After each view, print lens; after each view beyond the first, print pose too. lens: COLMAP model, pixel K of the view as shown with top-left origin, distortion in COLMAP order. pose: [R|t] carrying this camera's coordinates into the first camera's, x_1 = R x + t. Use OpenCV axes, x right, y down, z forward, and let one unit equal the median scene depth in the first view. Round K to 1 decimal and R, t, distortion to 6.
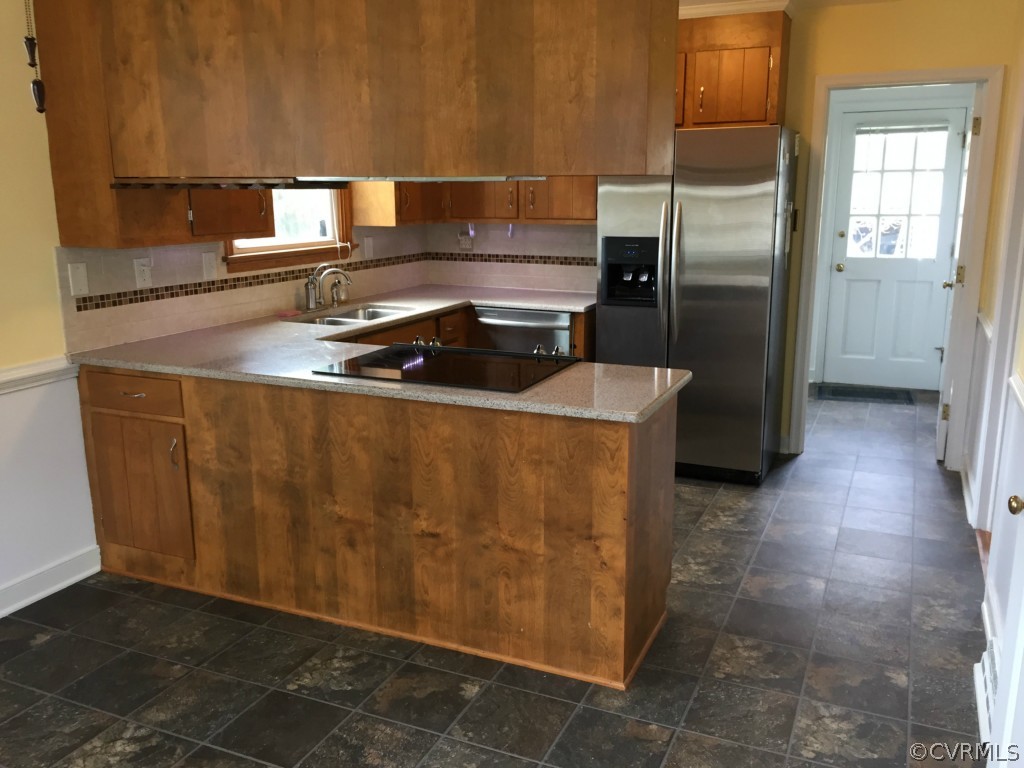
lens RADIAL K [[887.0, 0, 514.9], [0, 887.0, 386.1], [0, 0, 1]] dist [0.073495, -0.085800]
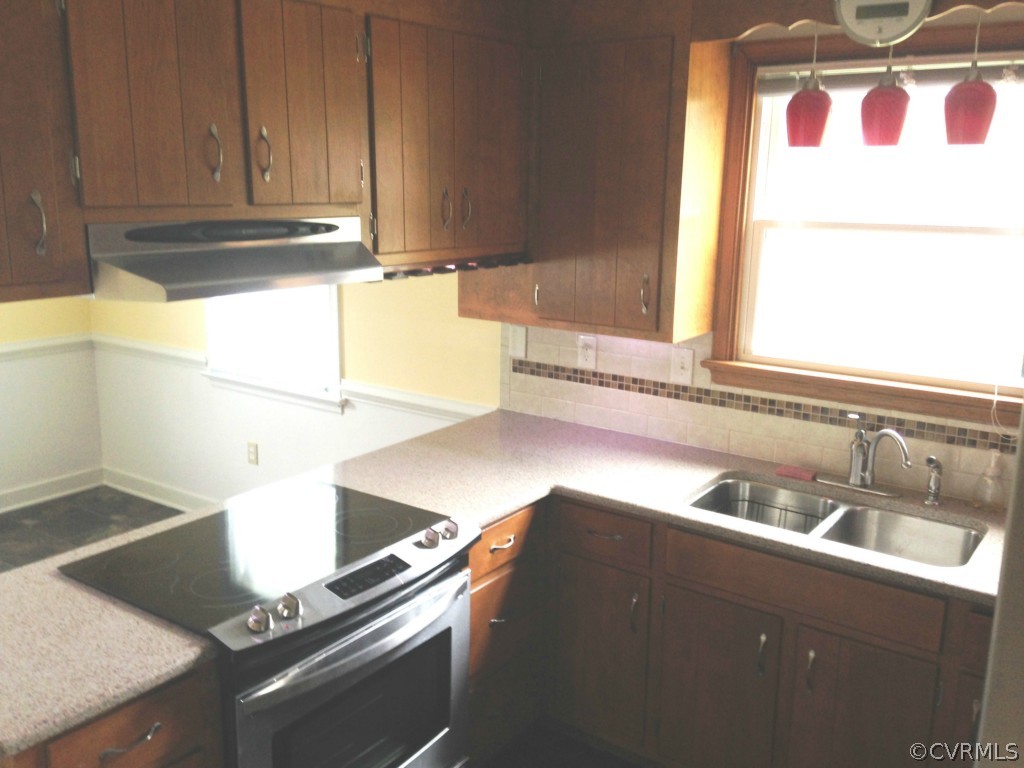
lens RADIAL K [[943.2, 0, 507.0], [0, 943.2, 385.2], [0, 0, 1]] dist [0.190300, -0.235217]
pose [[-0.211607, 0.225011, -0.951101, 0.489933], [-0.220752, 0.936986, 0.270786, -0.326258], [0.952098, 0.267258, -0.148602, 1.056173]]
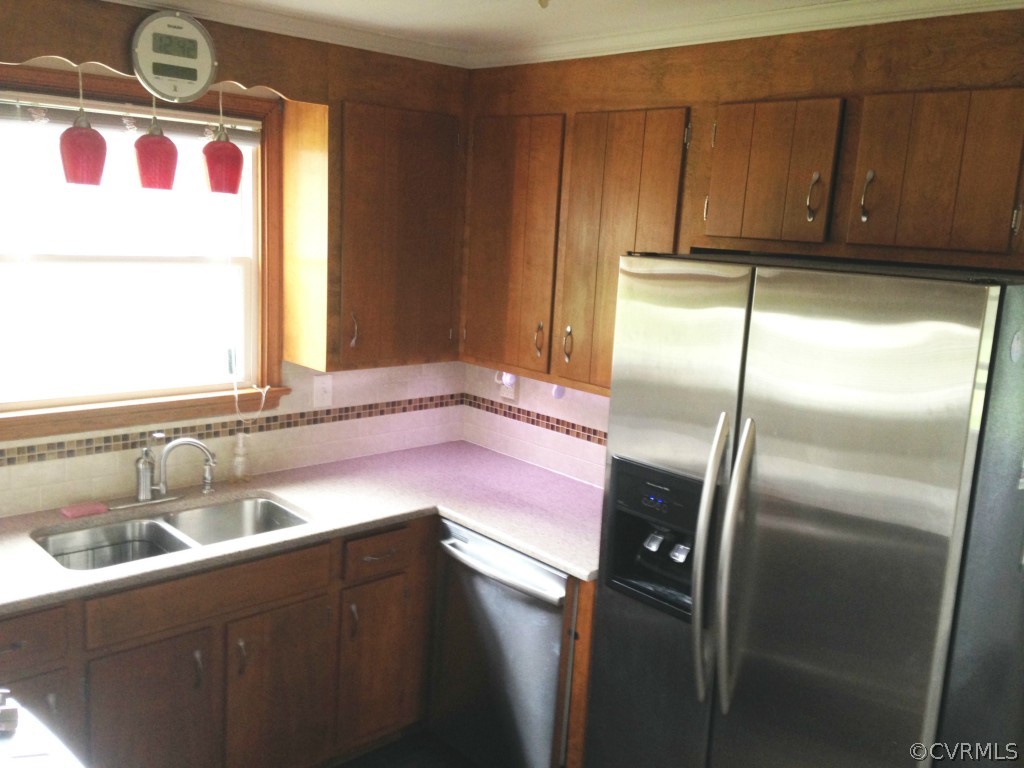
lens RADIAL K [[928.0, 0, 512.0], [0, 928.0, 384.0], [0, 0, 1]] dist [0.091099, -0.105092]
pose [[0.914442, 0.122847, -0.385623, 0.297609], [-0.140618, 0.989898, -0.018105, -0.231964], [0.379503, 0.070781, 0.922479, 0.606227]]
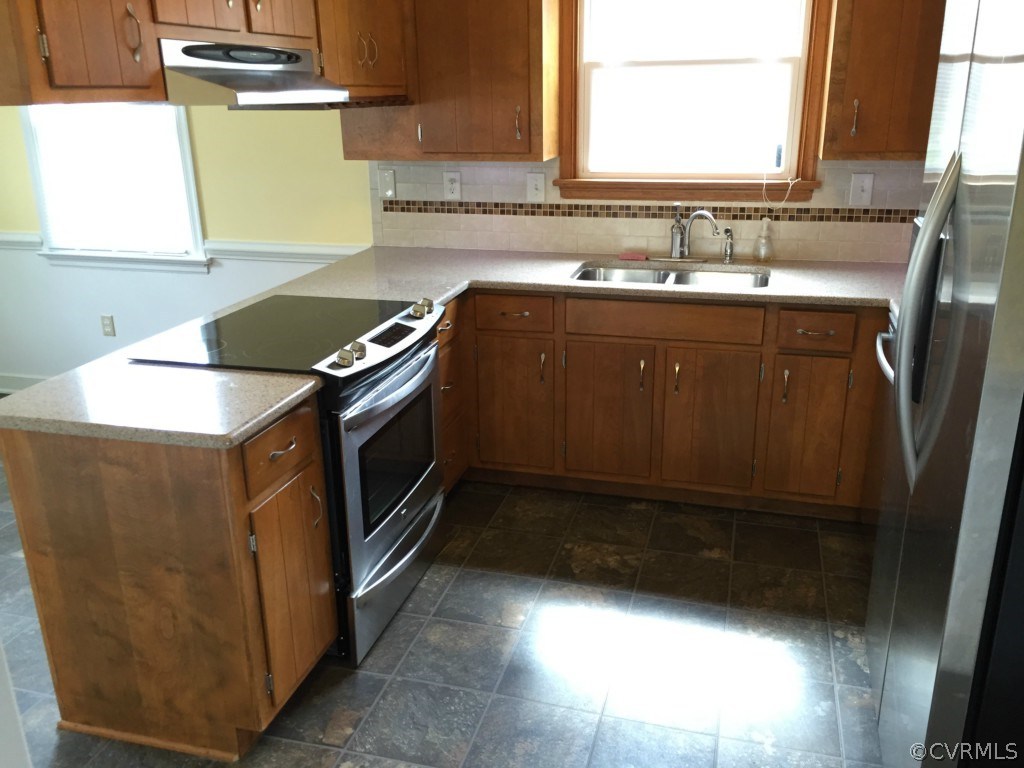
lens RADIAL K [[887.0, 0, 514.9], [0, 887.0, 386.1], [0, 0, 1]] dist [0.073495, -0.085800]
pose [[0.149891, 0.322023, -0.934791, 0.652126], [-0.202343, 0.935452, 0.289806, -0.222119], [0.967776, 0.145709, 0.205375, 0.875927]]
